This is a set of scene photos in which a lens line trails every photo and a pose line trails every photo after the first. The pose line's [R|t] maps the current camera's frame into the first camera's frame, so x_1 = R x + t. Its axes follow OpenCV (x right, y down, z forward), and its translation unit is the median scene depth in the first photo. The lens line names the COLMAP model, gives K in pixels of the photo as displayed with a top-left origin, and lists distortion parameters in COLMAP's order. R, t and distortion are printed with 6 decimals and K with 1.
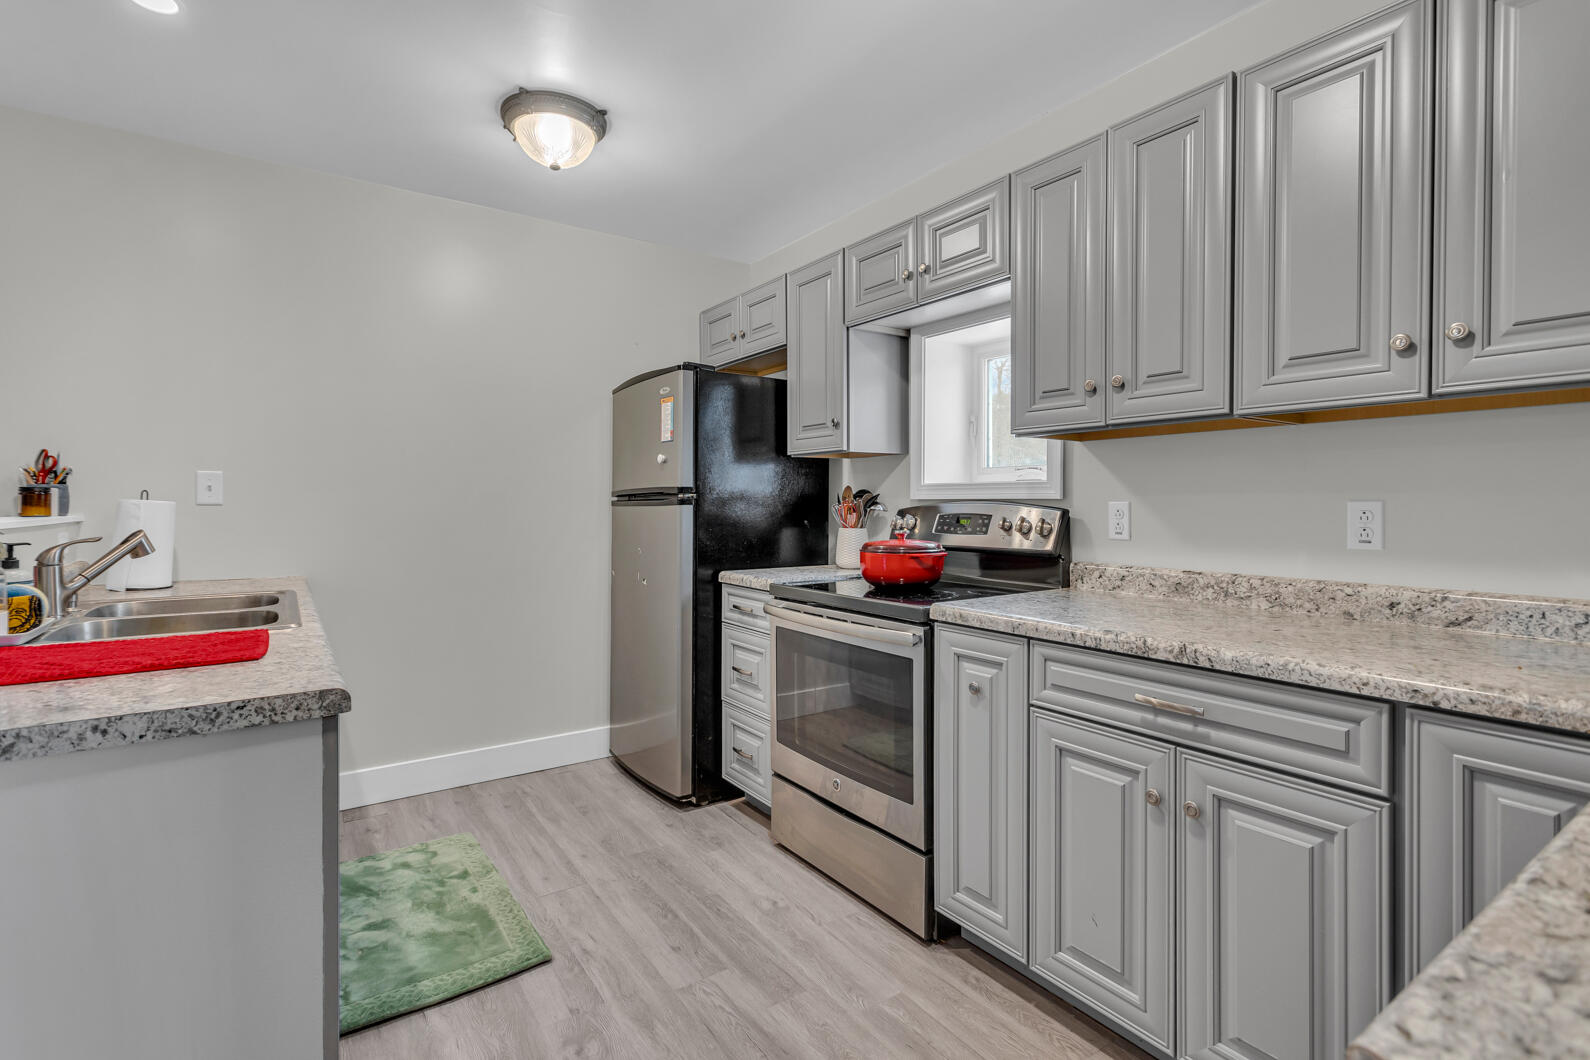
lens RADIAL K [[753.8, 0, 797.8], [0, 753.8, 510.5], [0, 0, 1]] dist [0.000262, 0.000171]
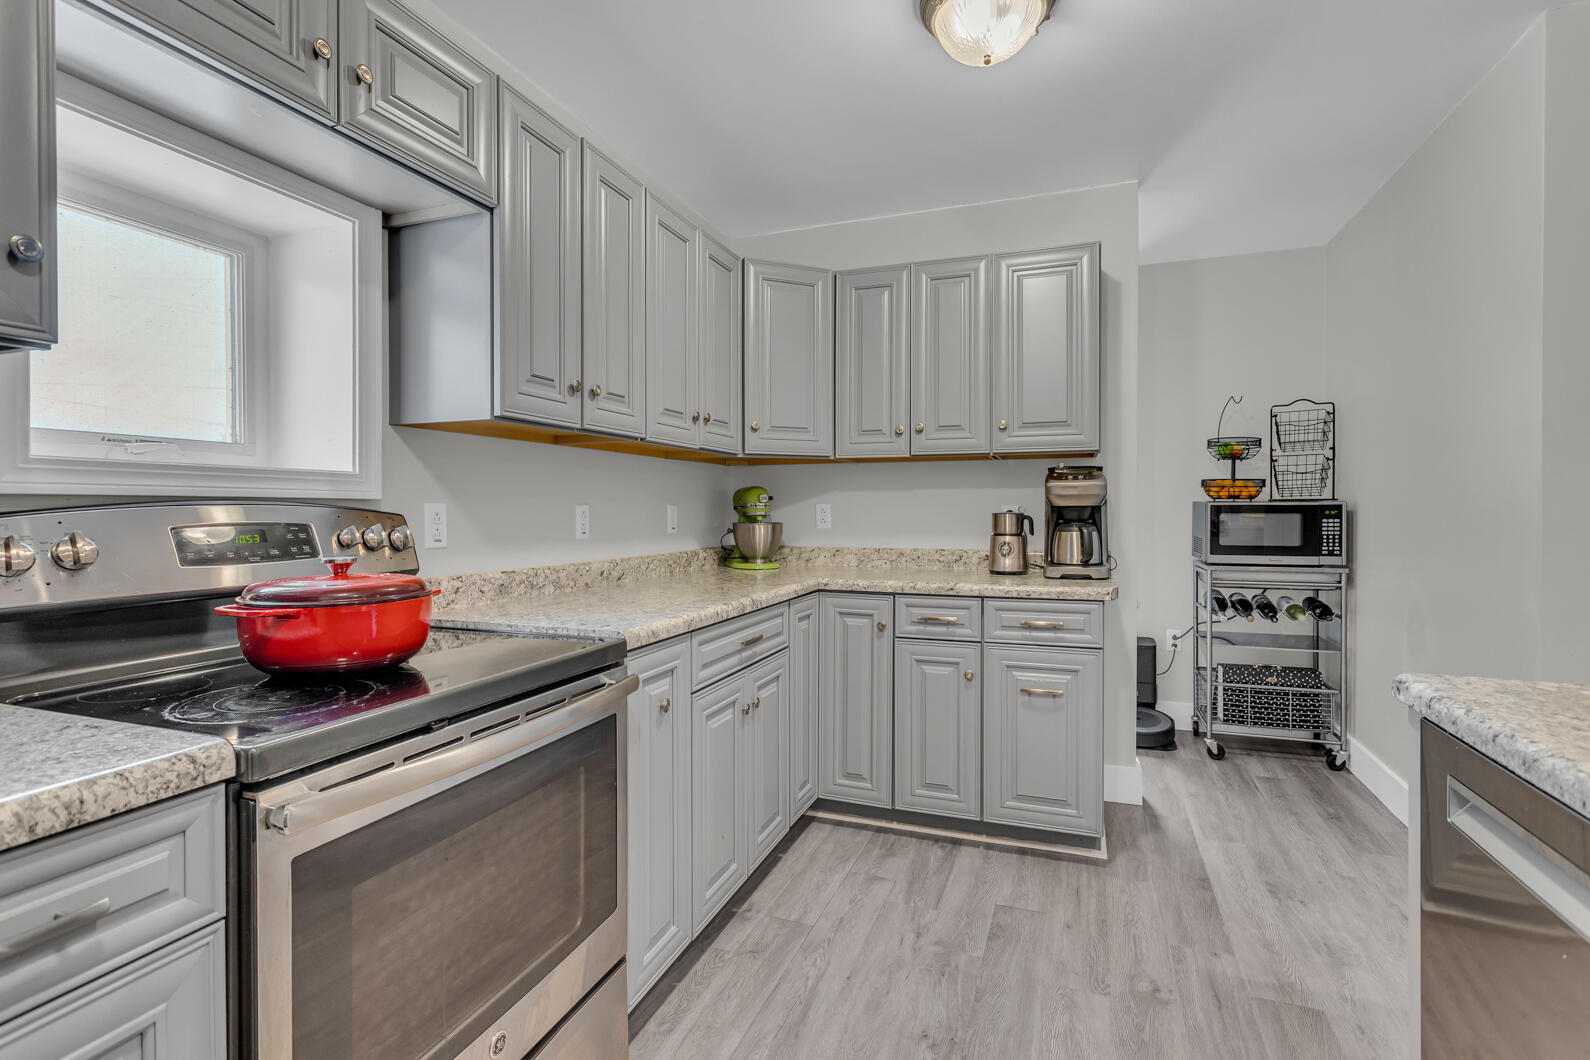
lens RADIAL K [[753.8, 0, 797.8], [0, 753.8, 510.5], [0, 0, 1]] dist [0.000262, 0.000171]
pose [[-0.574638, -0.001165, 0.818407, -0.624920], [0.009177, 0.999927, 0.007867, -0.008277], [-0.818356, 0.012031, -0.574585, 1.423753]]
